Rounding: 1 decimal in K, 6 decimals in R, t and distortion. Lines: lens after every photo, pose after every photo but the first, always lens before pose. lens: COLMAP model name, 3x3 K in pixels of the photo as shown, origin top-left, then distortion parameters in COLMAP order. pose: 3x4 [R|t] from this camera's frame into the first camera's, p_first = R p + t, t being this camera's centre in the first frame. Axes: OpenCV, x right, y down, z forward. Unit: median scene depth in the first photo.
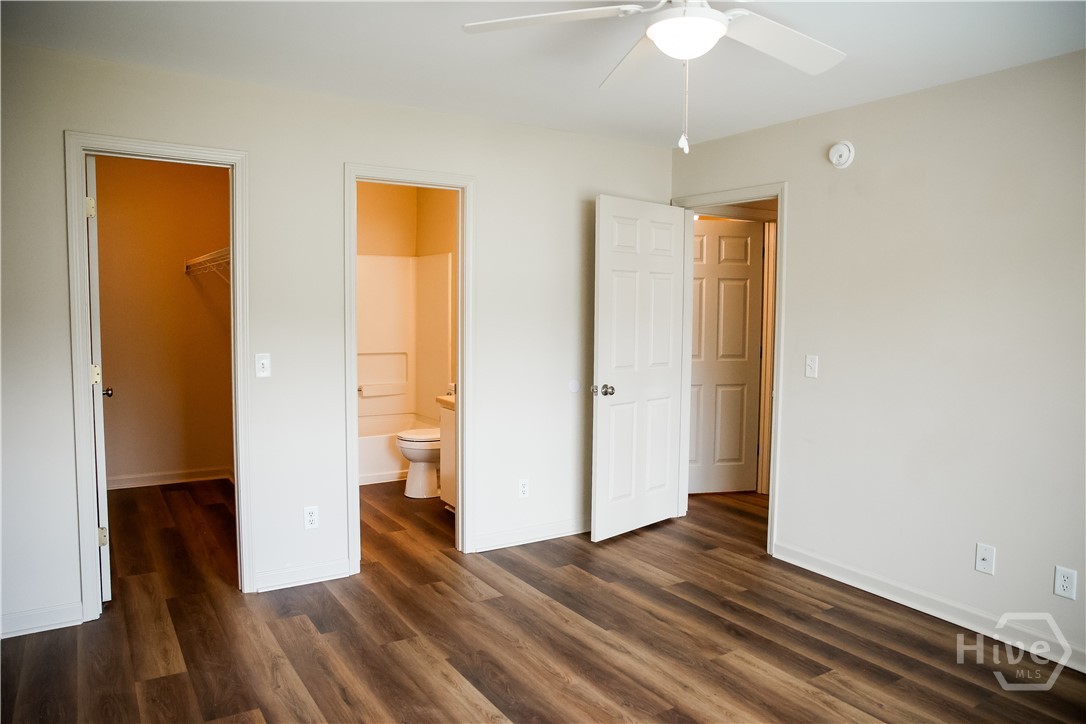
lens RADIAL K [[749.7, 0, 552.0], [0, 749.7, 355.5], [0, 0, 1]] dist [-0.109090, 0.087122]
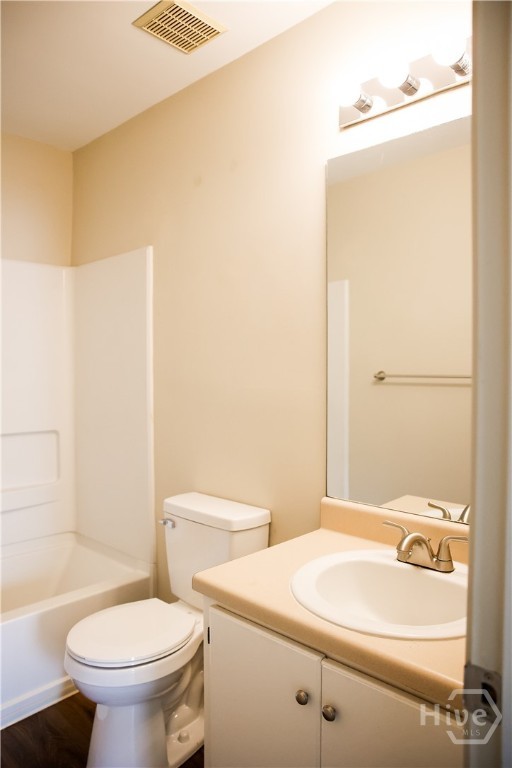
lens RADIAL K [[530.2, 0, 256.0], [0, 530.2, 384.0], [0, 0, 1]] dist [-0.109090, 0.087122]
pose [[0.971443, -0.019013, 0.236509, -0.143294], [0.028526, 0.998913, -0.036864, -0.021031], [-0.235551, 0.042558, 0.970930, 0.578474]]
